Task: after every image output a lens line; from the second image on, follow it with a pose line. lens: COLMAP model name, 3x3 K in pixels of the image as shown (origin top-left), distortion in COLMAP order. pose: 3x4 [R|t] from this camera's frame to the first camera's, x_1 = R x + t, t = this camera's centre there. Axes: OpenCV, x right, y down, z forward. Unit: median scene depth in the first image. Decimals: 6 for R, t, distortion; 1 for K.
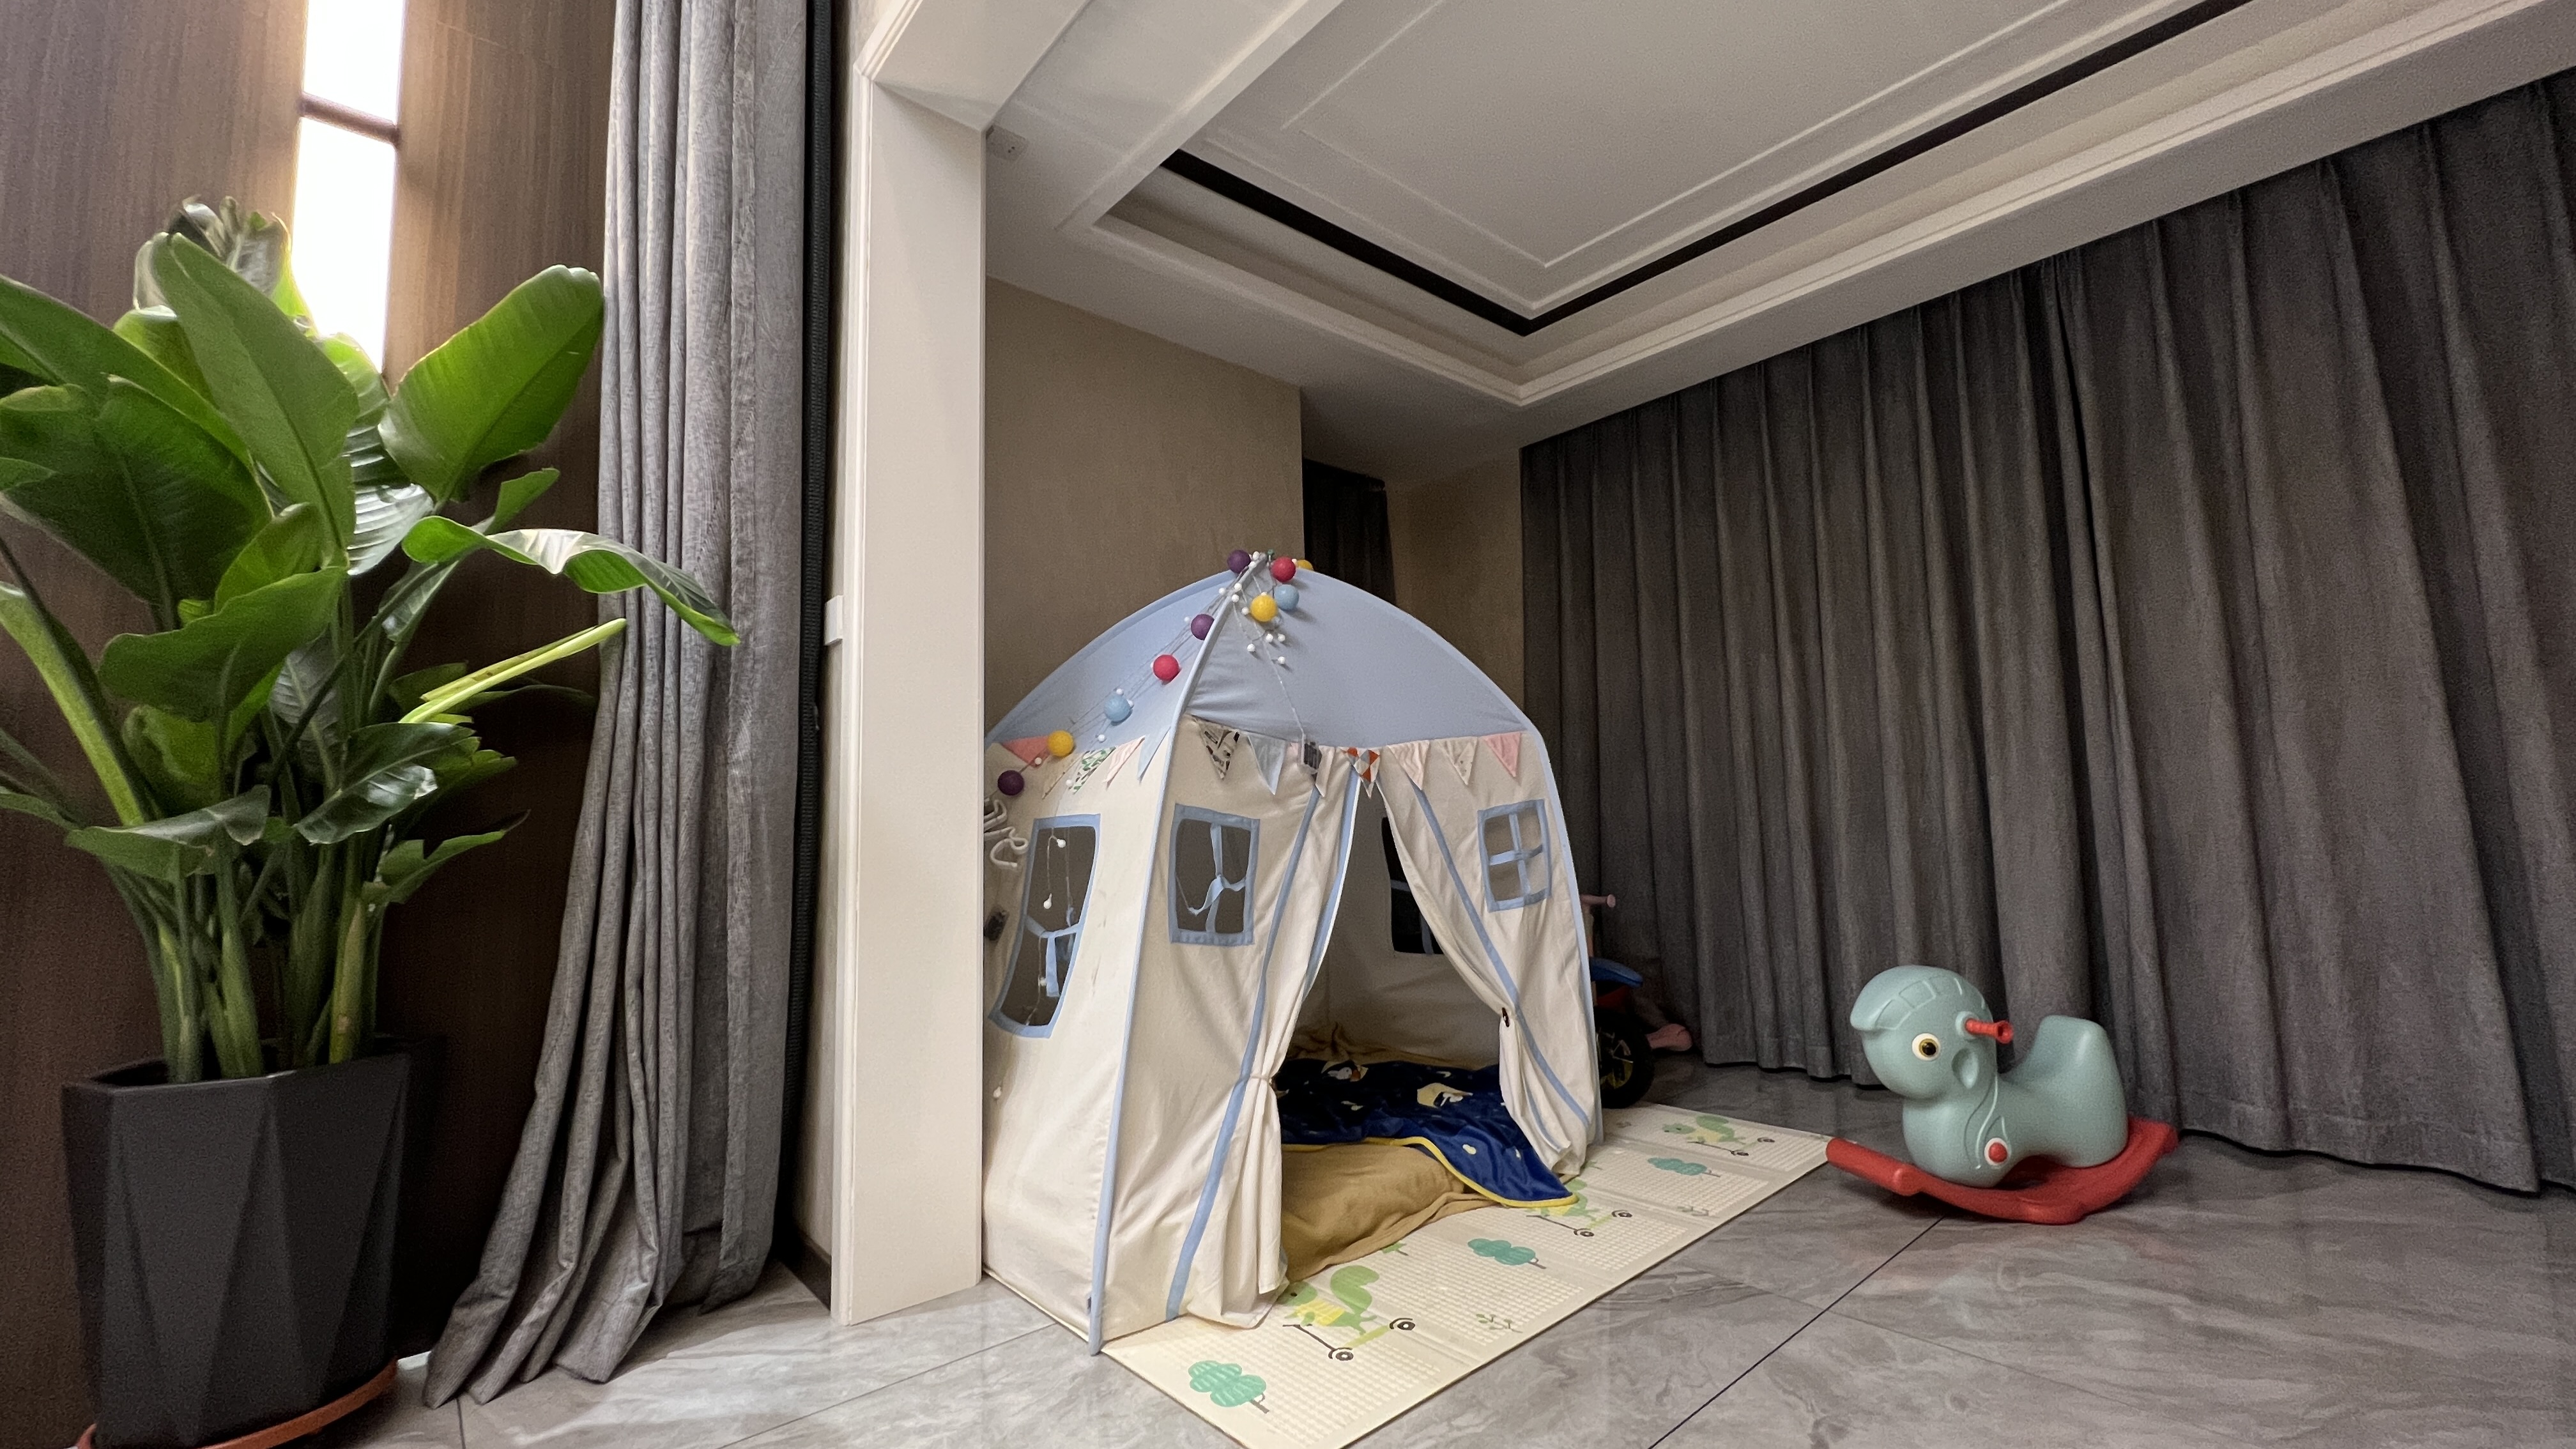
lens RADIAL K [[1012.5, 0, 1295.7], [0, 1012.5, 725.9], [0, 0, 1]] dist [-0.000269, 0.000034]
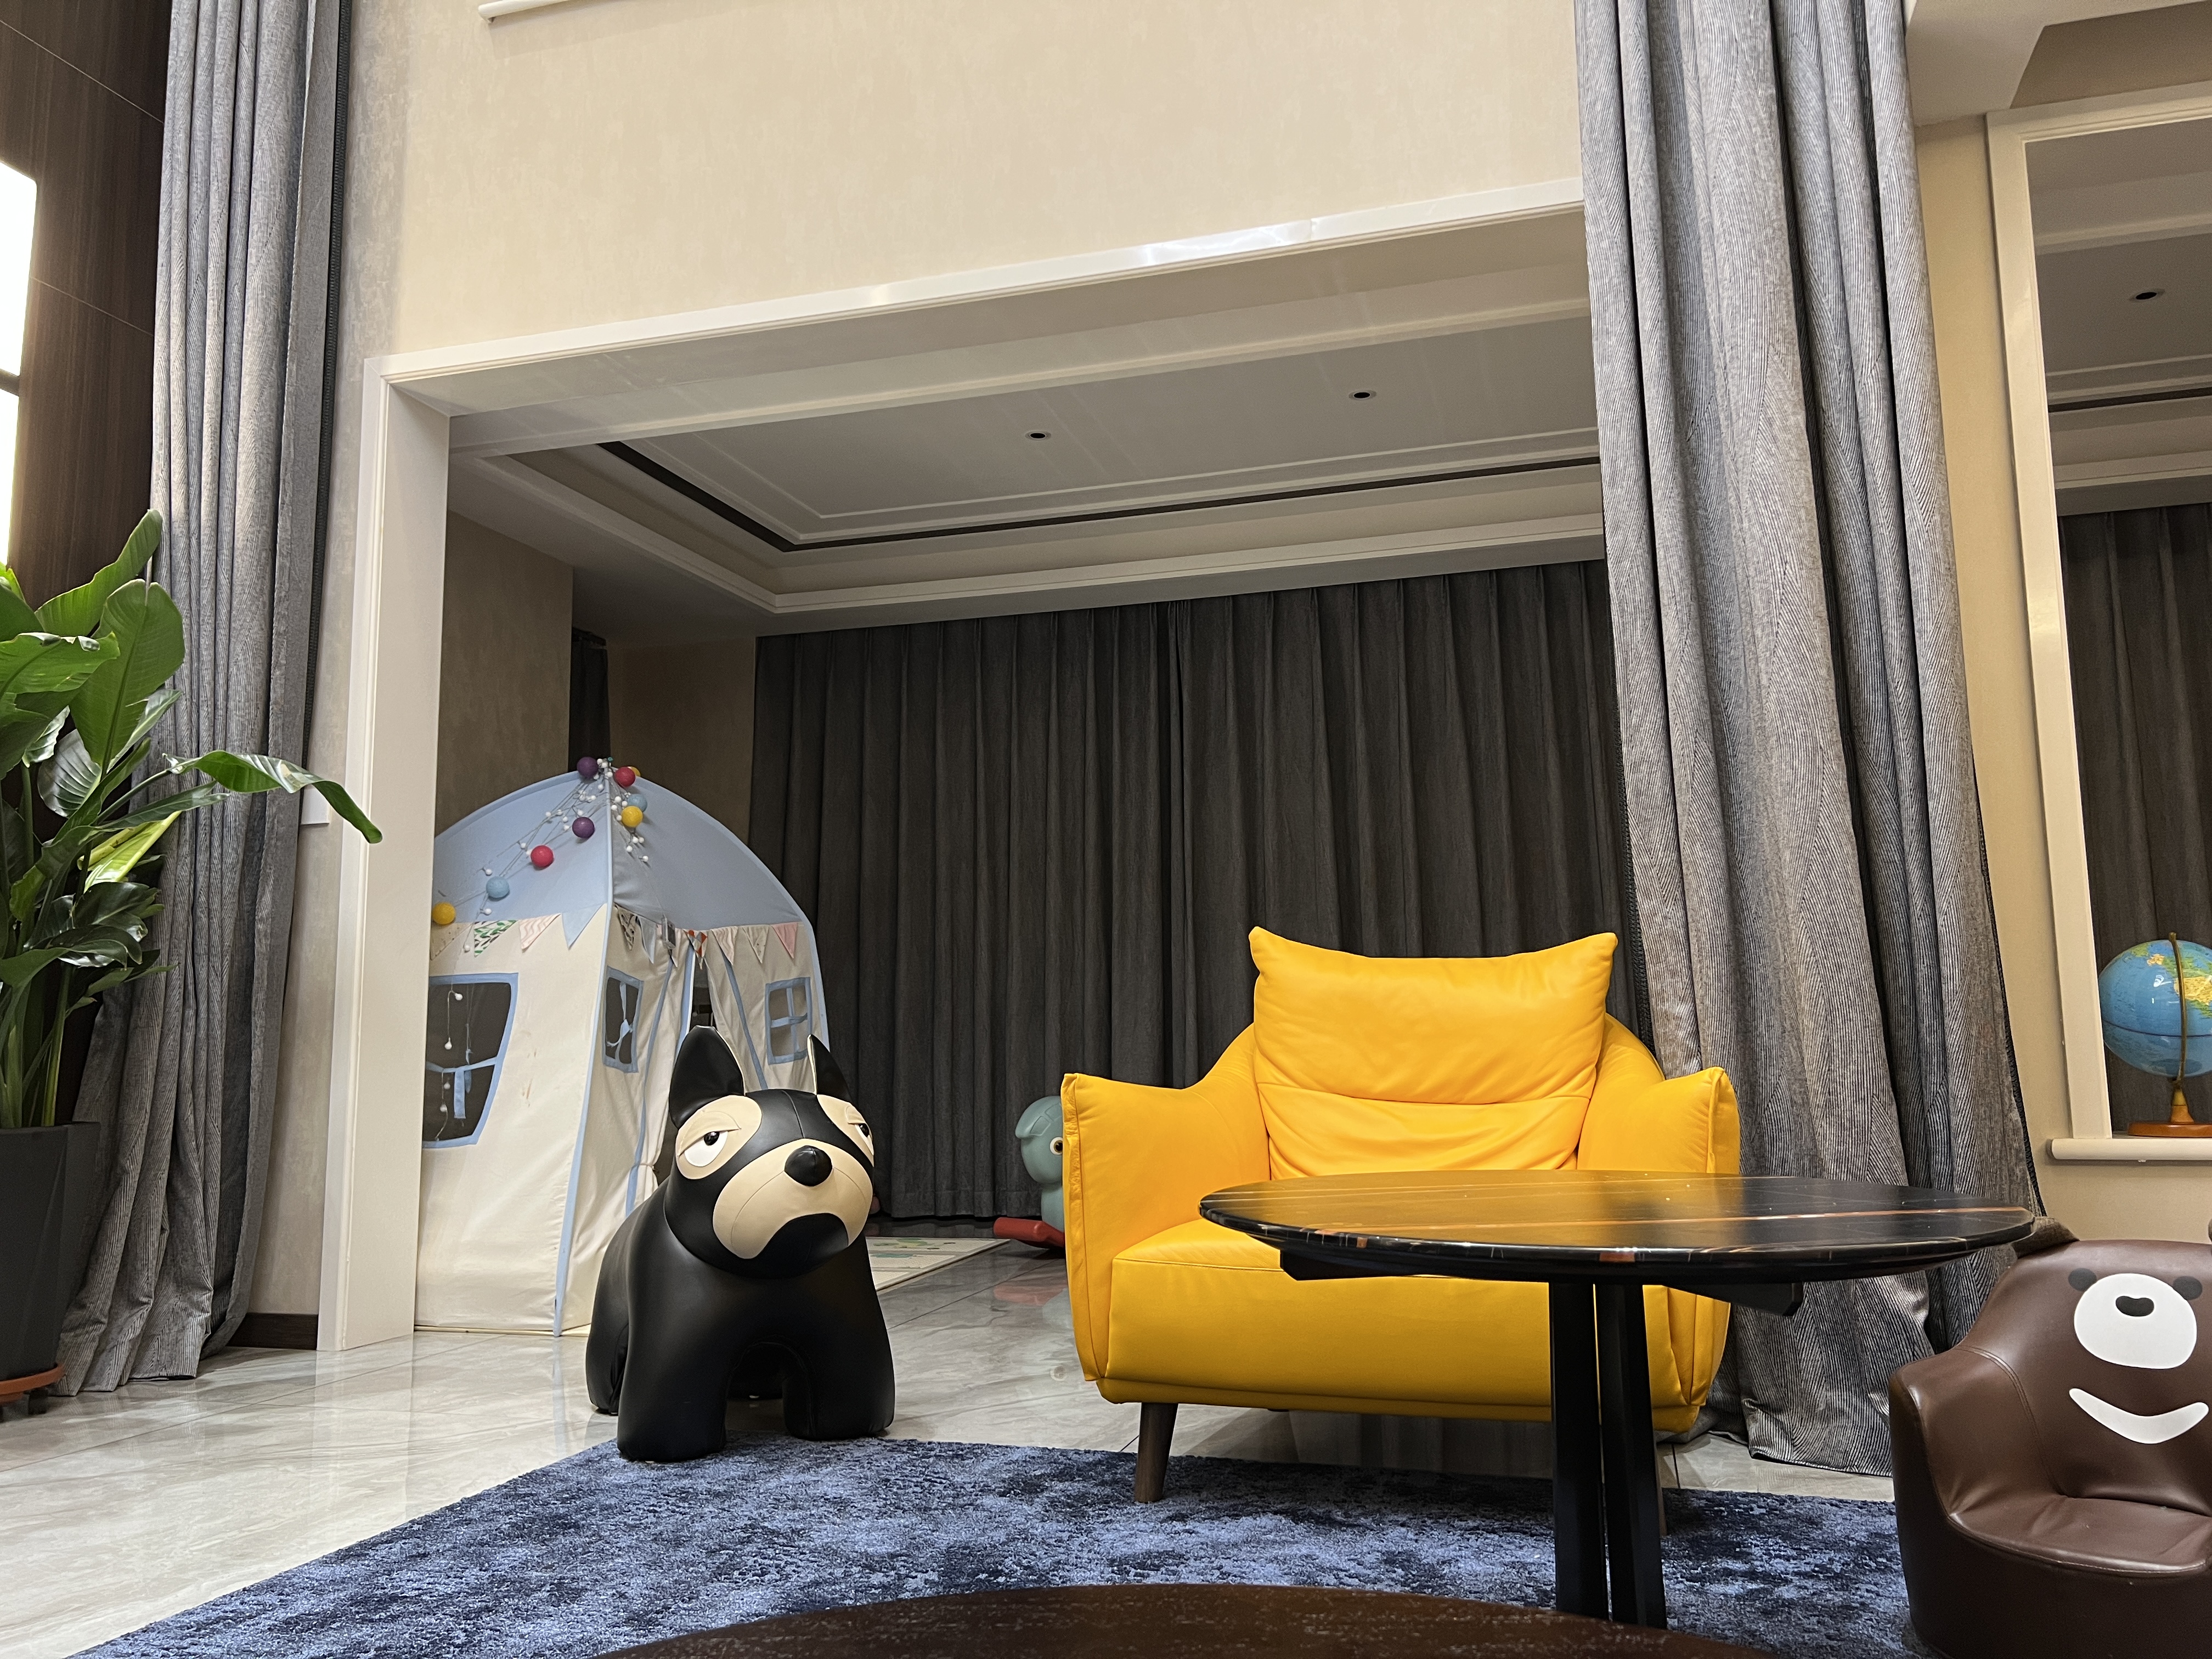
lens RADIAL K [[1663.7, 0, 1110.2], [0, 1663.7, 821.1], [0, 0, 1]] dist [-0.013104, -0.014117]
pose [[0.843944, 0.084754, 0.529693, -0.629800], [-0.063617, 0.996284, -0.058054, -0.027690], [-0.532645, 0.015297, 0.846200, -1.083194]]
